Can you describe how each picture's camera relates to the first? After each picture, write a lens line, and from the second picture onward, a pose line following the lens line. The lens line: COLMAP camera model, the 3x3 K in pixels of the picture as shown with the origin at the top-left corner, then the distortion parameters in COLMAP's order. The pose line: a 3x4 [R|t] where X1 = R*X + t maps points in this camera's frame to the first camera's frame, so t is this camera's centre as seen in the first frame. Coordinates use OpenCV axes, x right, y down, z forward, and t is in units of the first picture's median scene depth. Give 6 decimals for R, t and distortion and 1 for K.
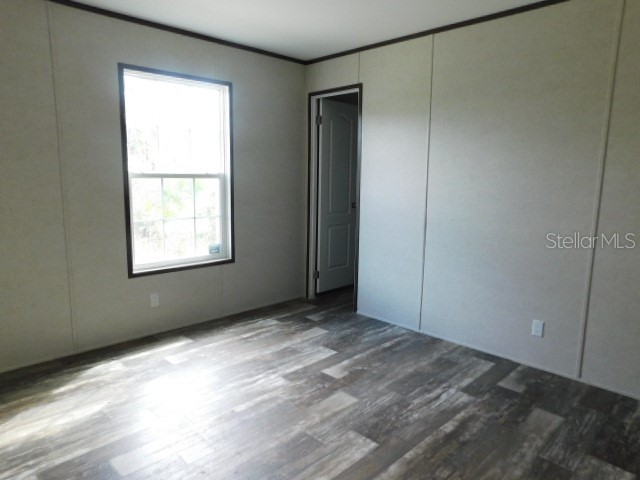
lens RADIAL K [[429.8, 0, 321.0], [0, 429.8, 242.3], [0, 0, 1]] dist [-0.060944, 0.068868]
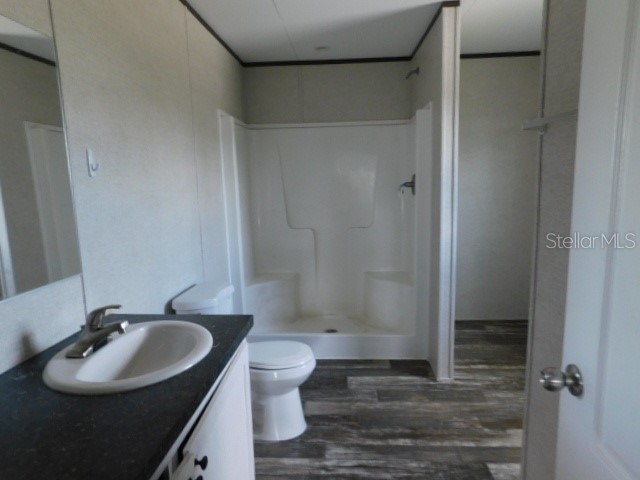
lens RADIAL K [[429.8, 0, 321.0], [0, 429.8, 242.3], [0, 0, 1]] dist [-0.060944, 0.068868]
pose [[-0.663861, -0.113622, 0.739175, -0.251509], [0.130696, 0.955554, 0.264262, -0.293981], [-0.736348, 0.272040, -0.619505, 1.587343]]
